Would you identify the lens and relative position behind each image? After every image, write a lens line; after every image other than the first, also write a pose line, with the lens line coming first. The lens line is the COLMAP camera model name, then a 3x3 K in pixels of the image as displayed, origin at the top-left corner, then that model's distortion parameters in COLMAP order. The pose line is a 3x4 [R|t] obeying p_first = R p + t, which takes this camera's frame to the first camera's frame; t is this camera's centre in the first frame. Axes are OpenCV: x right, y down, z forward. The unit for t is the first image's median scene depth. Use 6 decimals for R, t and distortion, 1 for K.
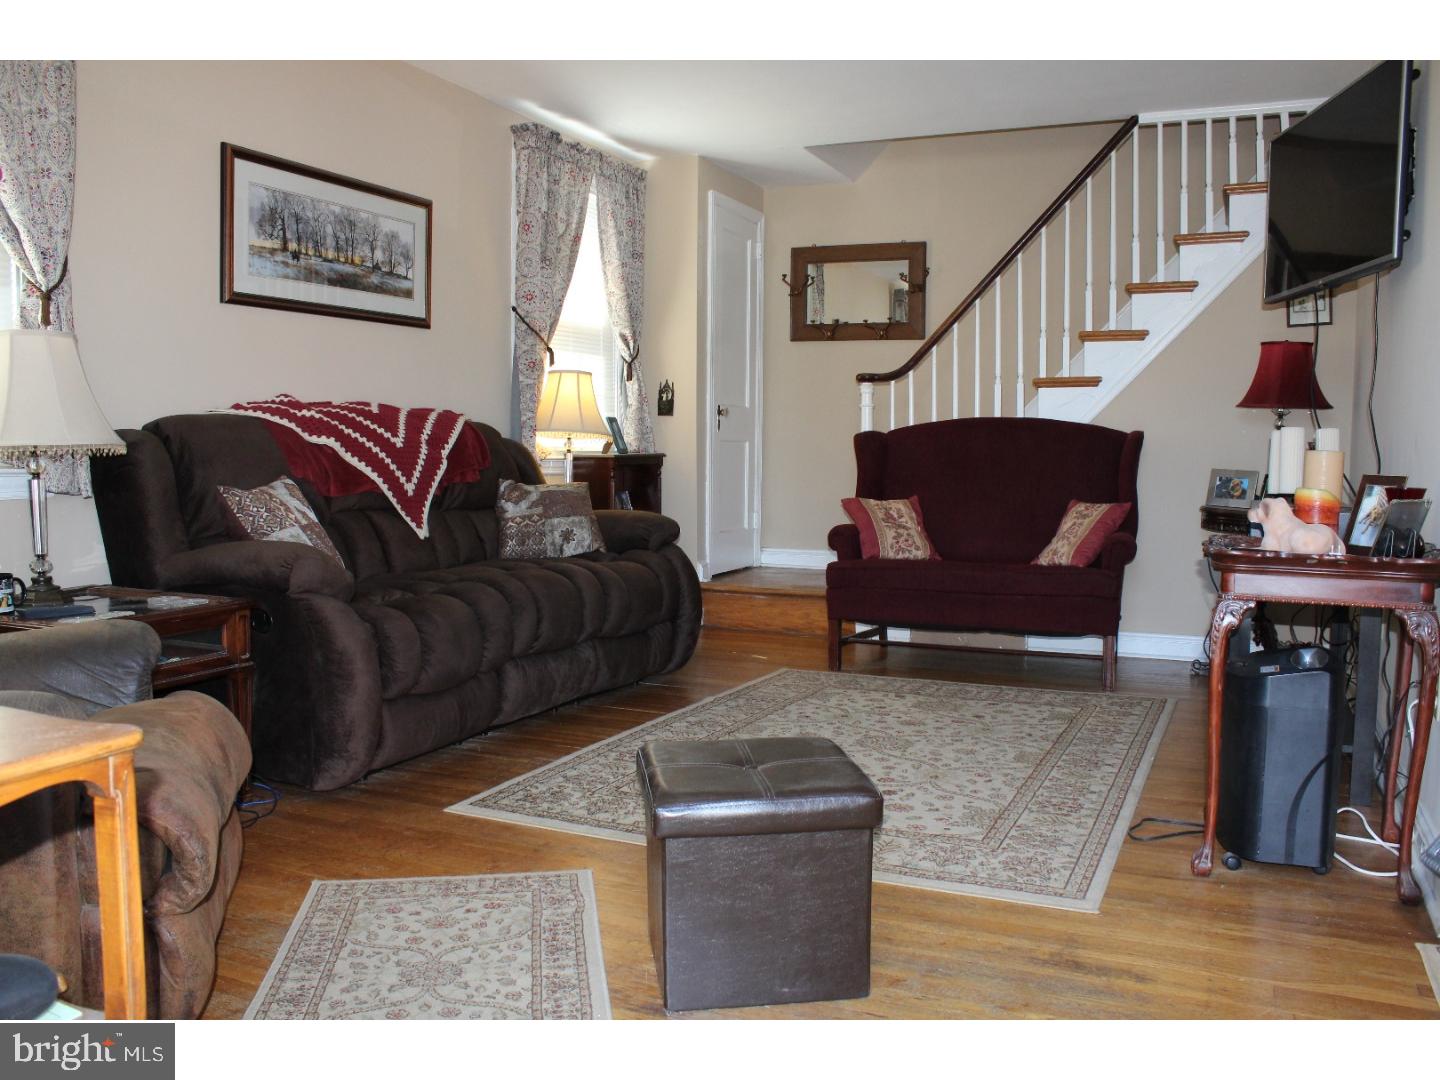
lens RADIAL K [[1208.4, 0, 719.5], [0, 1208.4, 539.7], [0, 0, 1]] dist [-0.111089, 0.039619]
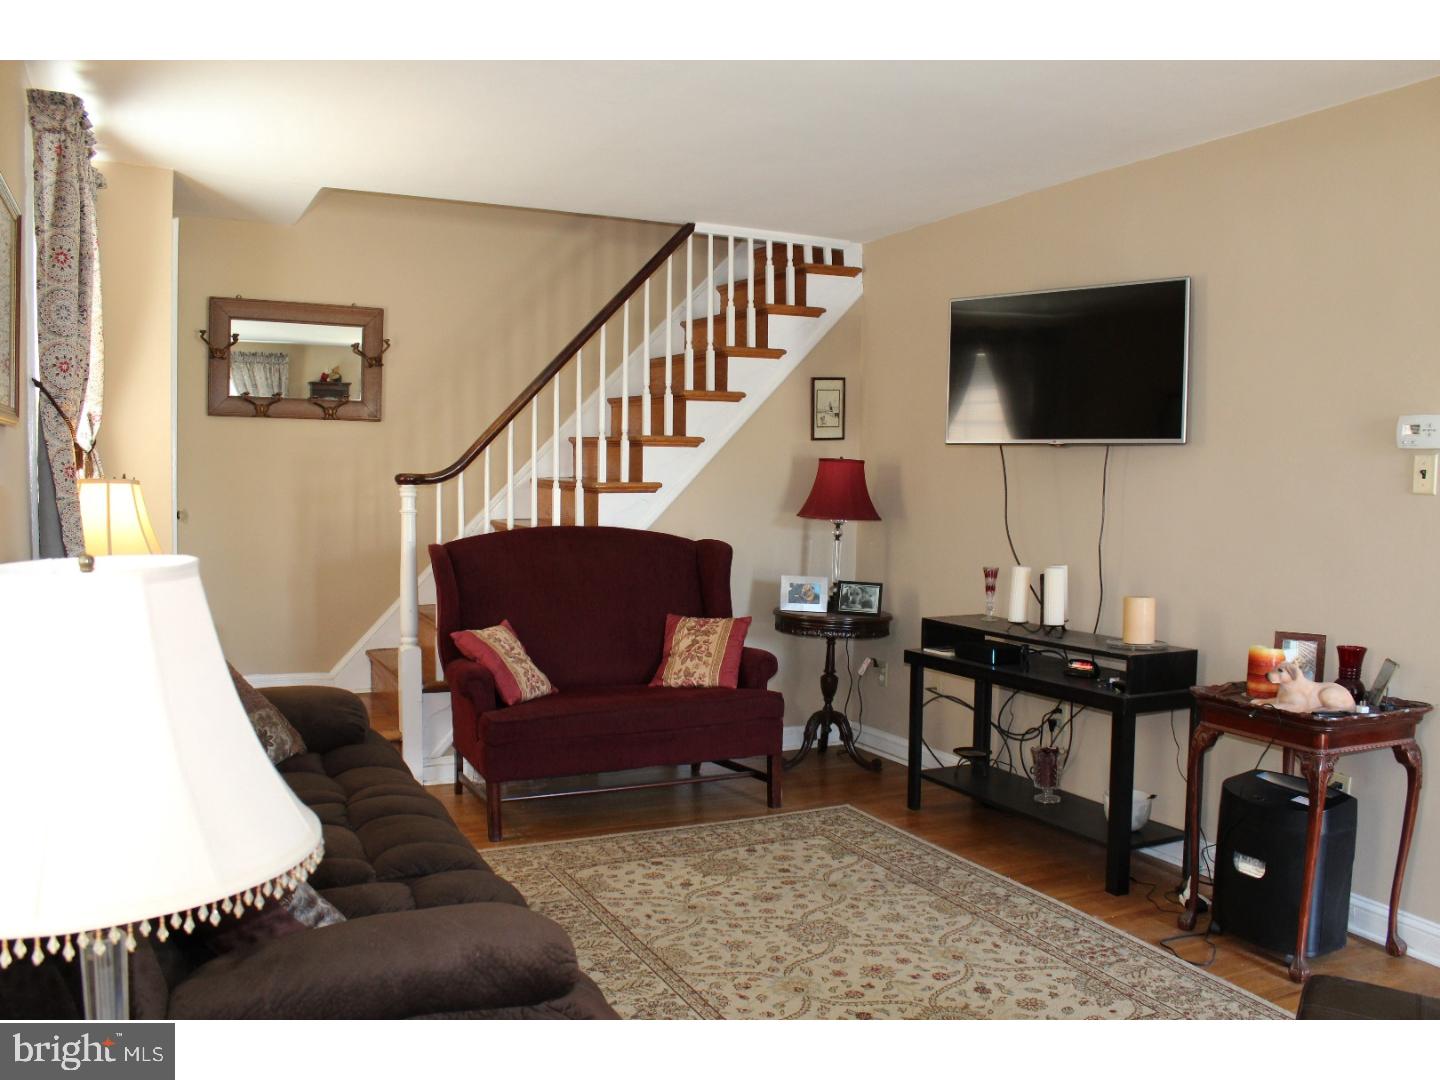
lens RADIAL K [[1208.4, 0, 720.0], [0, 1208.4, 544.6], [0, 0, 1]] dist [-0.111089, 0.039619]
pose [[0.641620, -0.040932, 0.765930, -0.503527], [0.047060, 0.998795, 0.013955, -0.119124], [-0.765578, 0.027090, 0.642773, 0.395734]]
